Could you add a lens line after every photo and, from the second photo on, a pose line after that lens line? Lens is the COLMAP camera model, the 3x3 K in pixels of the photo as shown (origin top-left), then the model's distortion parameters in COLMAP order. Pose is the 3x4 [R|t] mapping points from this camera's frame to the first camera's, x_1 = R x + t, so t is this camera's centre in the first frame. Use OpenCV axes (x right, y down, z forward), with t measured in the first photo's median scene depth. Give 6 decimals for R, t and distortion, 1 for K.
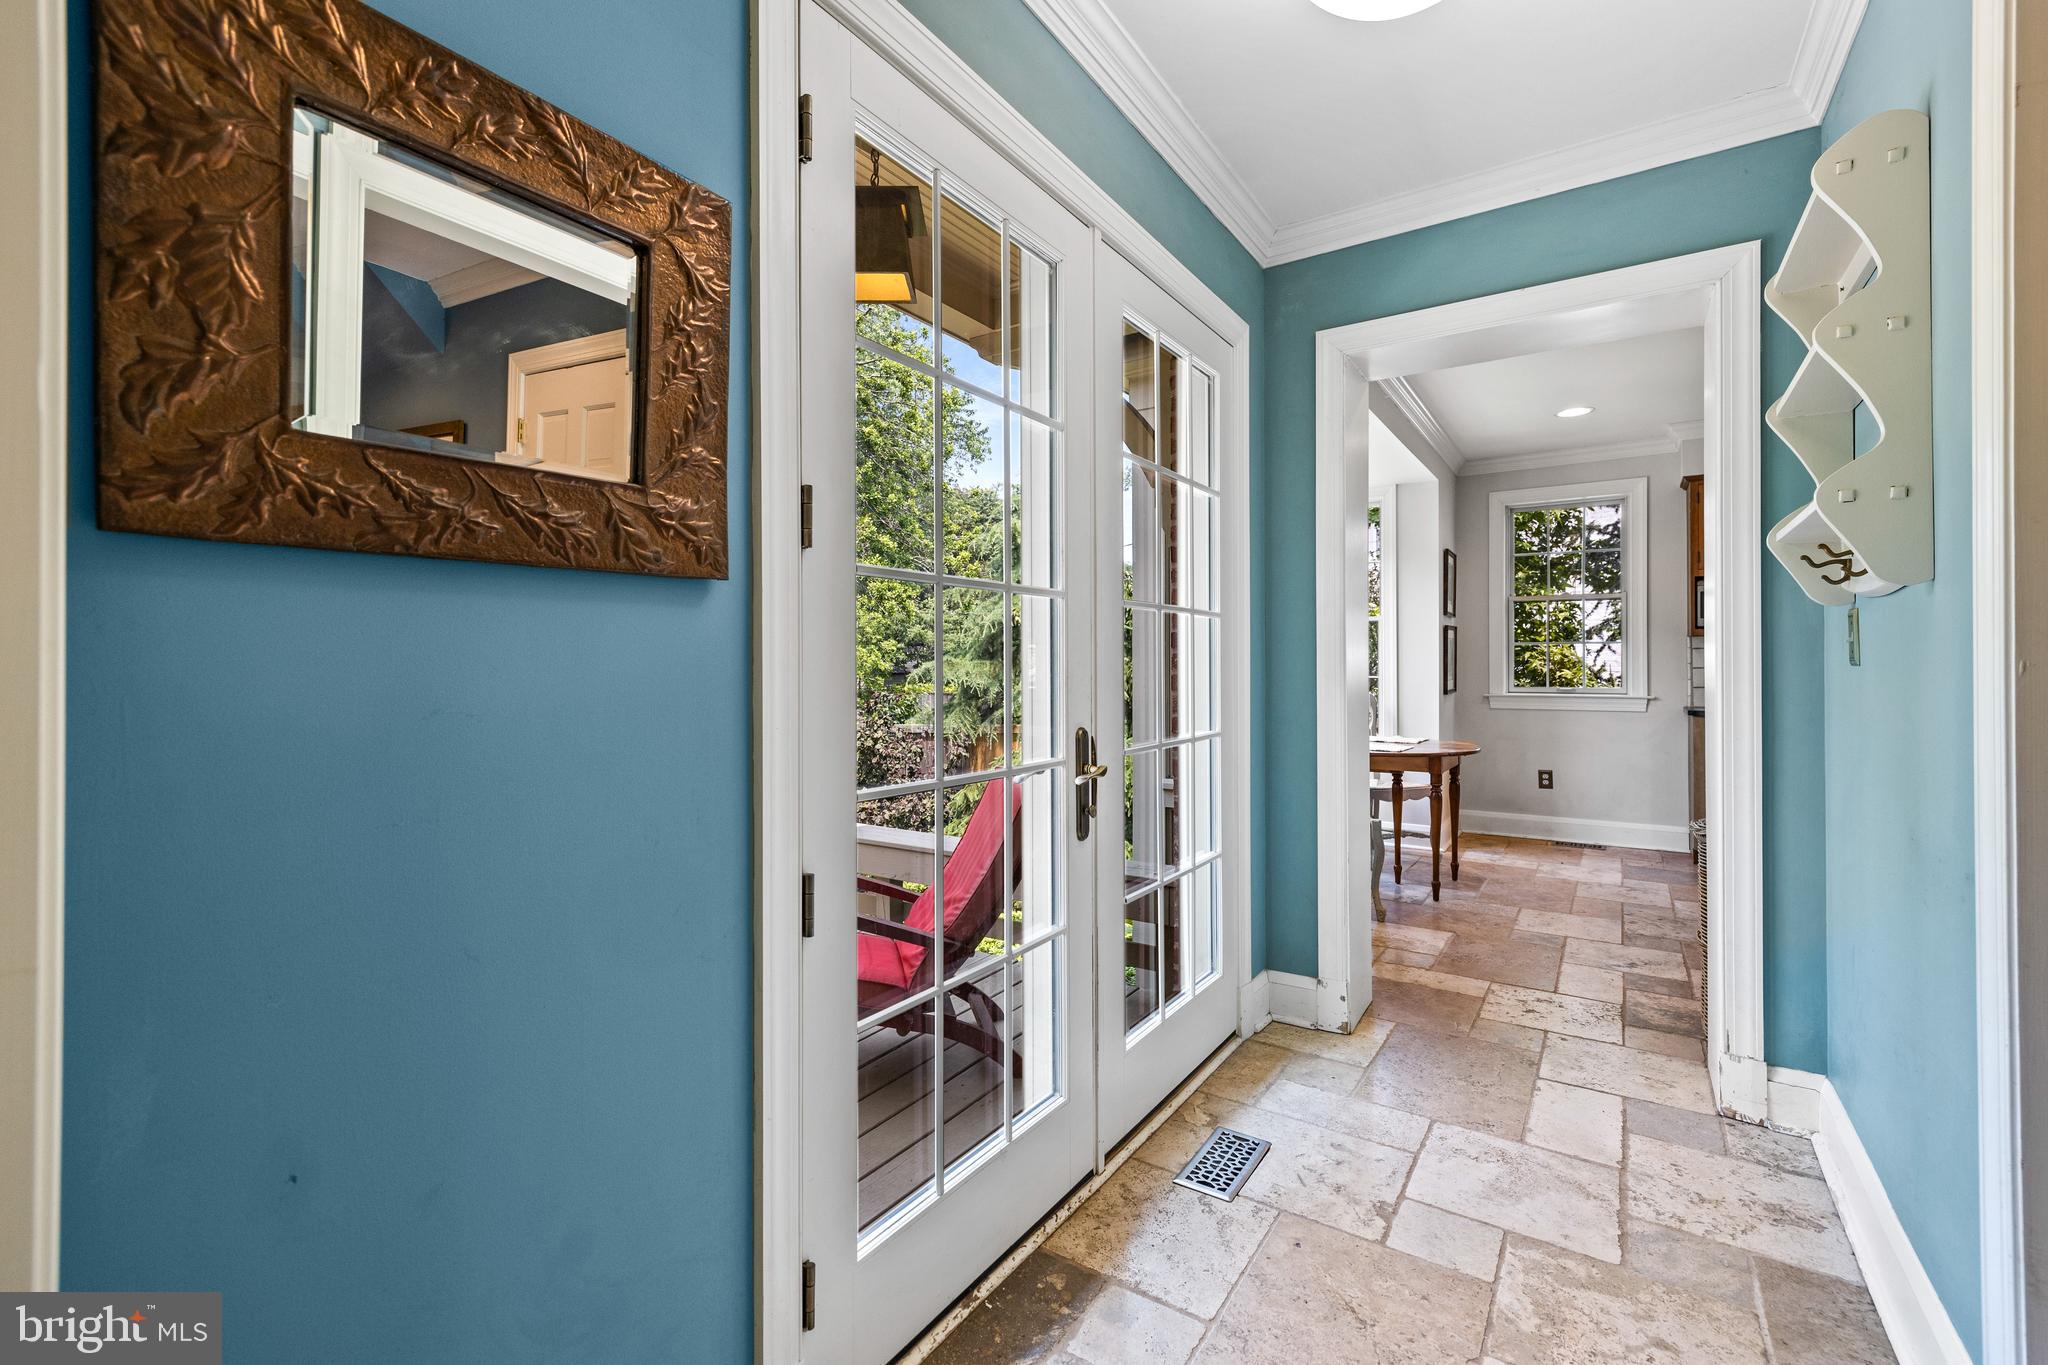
lens RADIAL K [[879.0, 0, 1028.0], [0, 879.0, 663.5], [0, 0, 1]] dist [0.004715, -0.000930]
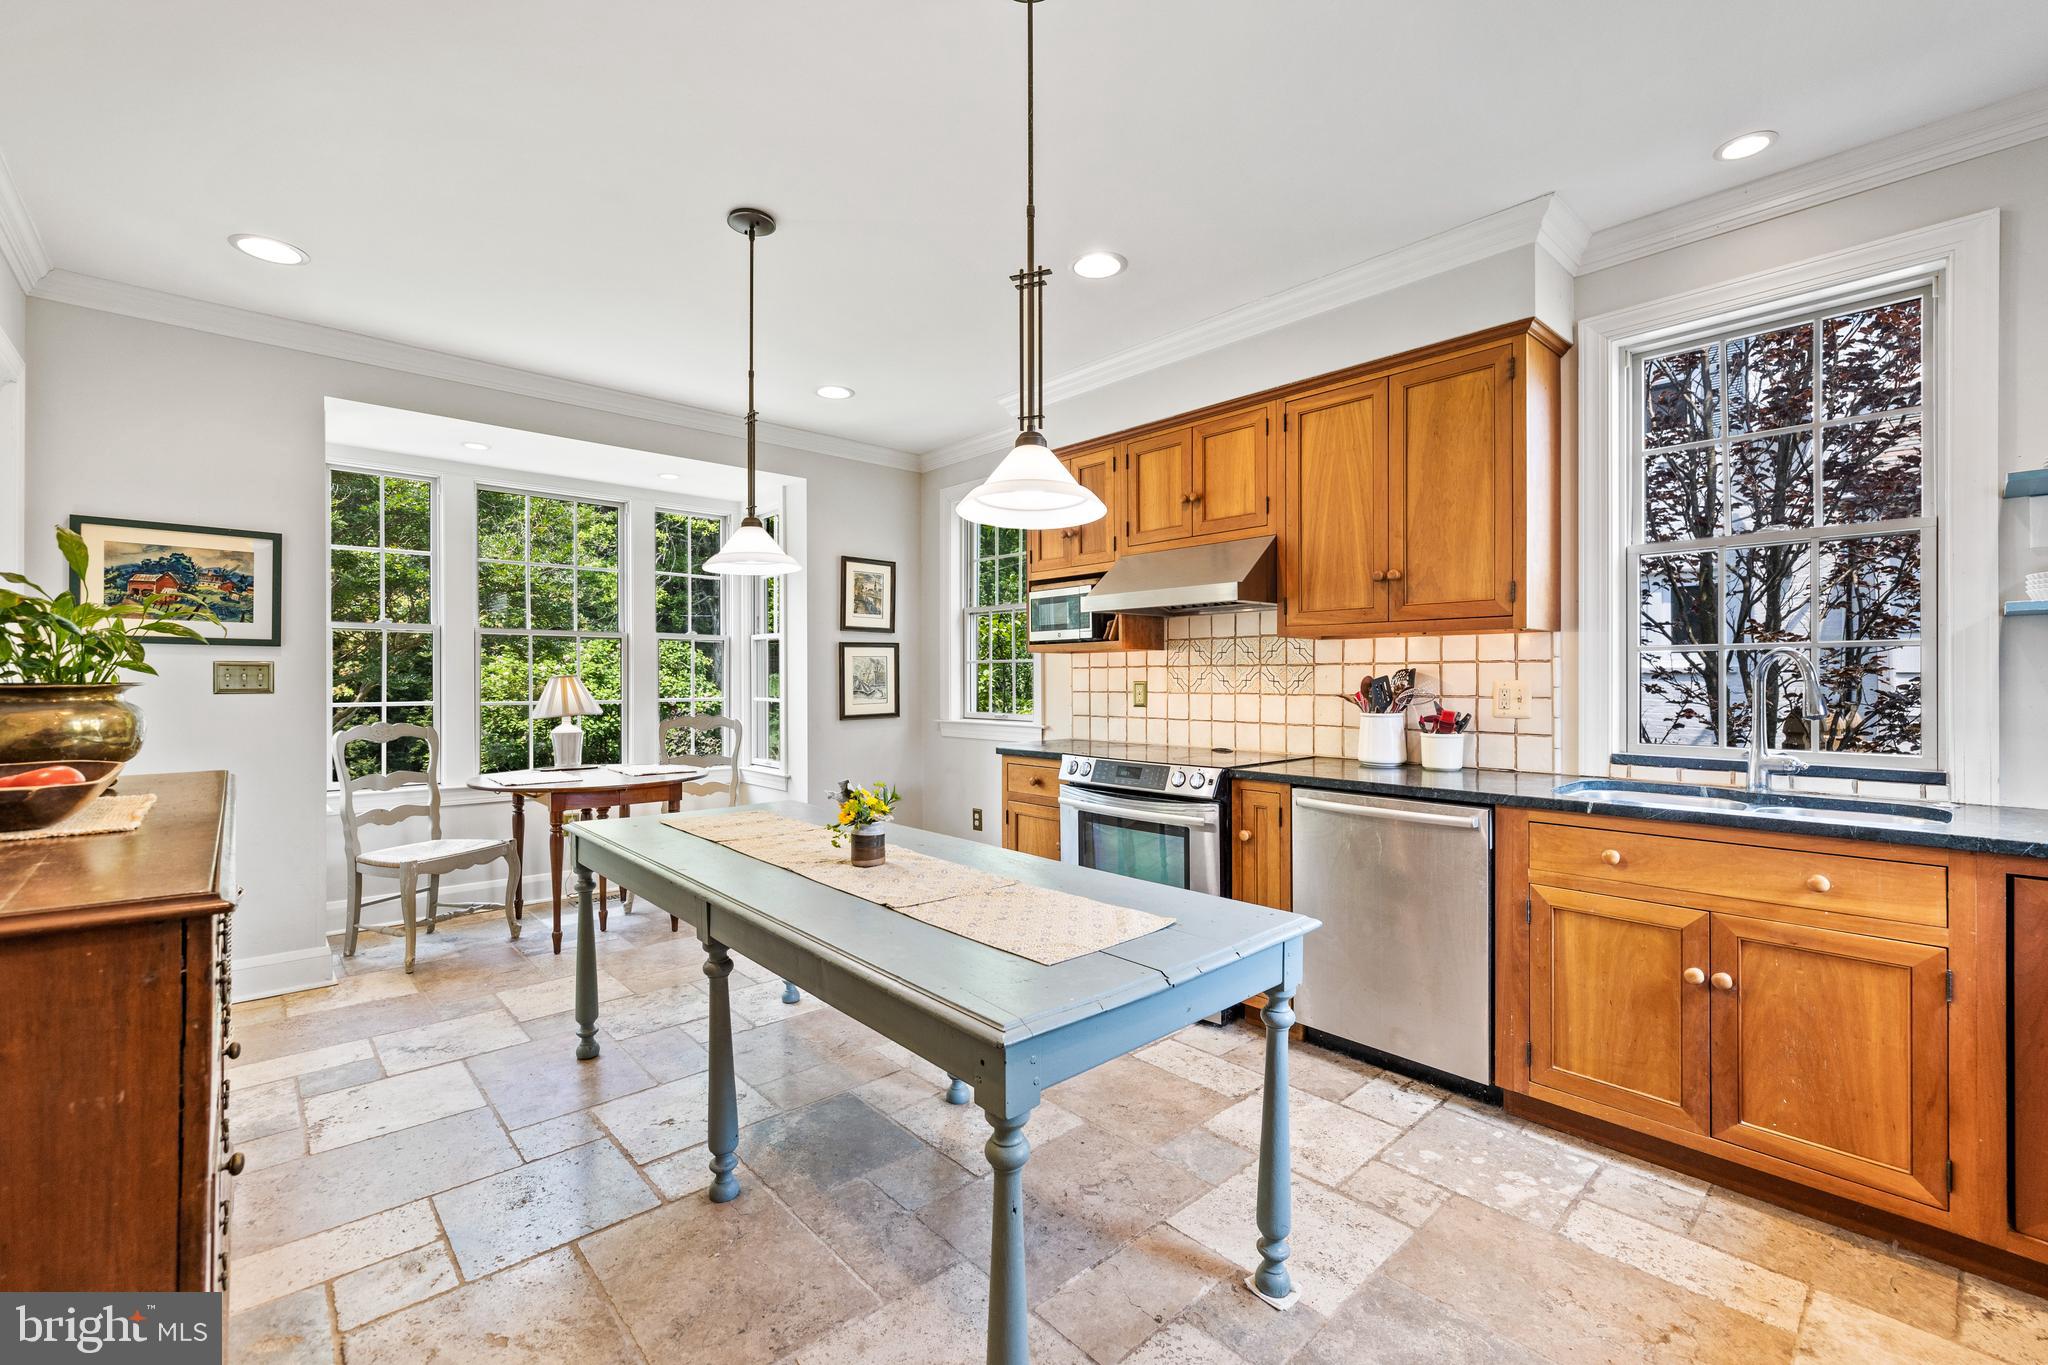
lens RADIAL K [[869.2, 0, 1011.9], [0, 869.2, 682.6], [0, 0, 1]] dist [0.003500, 0.000207]
pose [[0.973833, 0.005136, -0.227206, 0.671958], [-0.002955, 0.999946, 0.009940, -0.008808], [0.227245, -0.009009, 0.973796, 0.150538]]
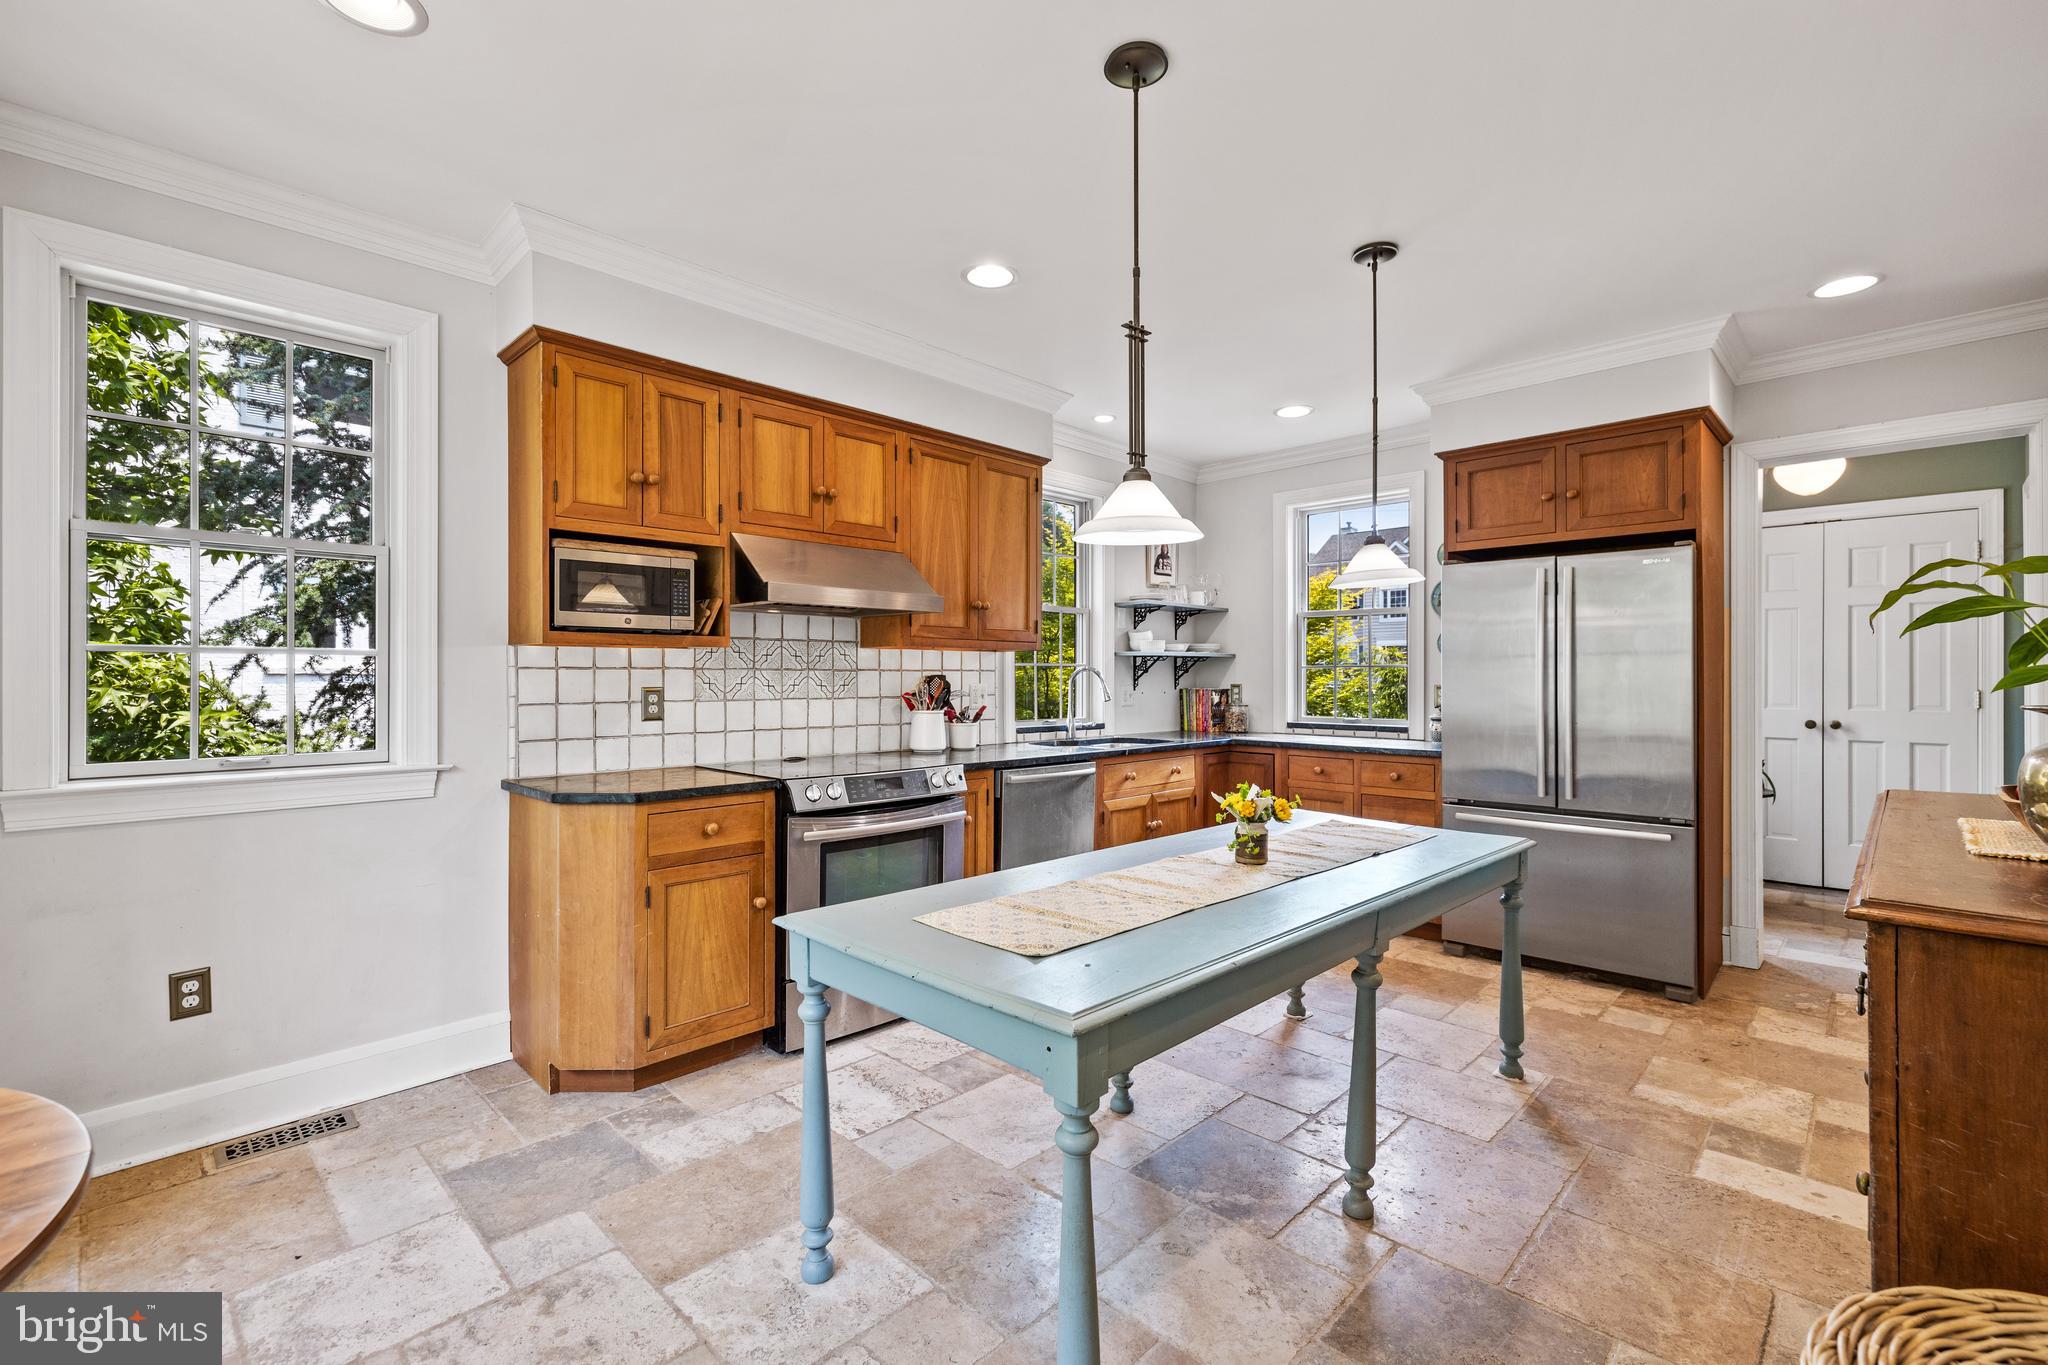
lens RADIAL K [[879.0, 0, 1037.1], [0, 879.0, 677.2], [0, 0, 1]] dist [0.004715, -0.000930]
pose [[0.159541, 0.008219, 0.987157, 0.213701], [-0.003524, 0.999964, -0.007756, -0.006523], [-0.987185, -0.002242, 0.159565, 0.466677]]
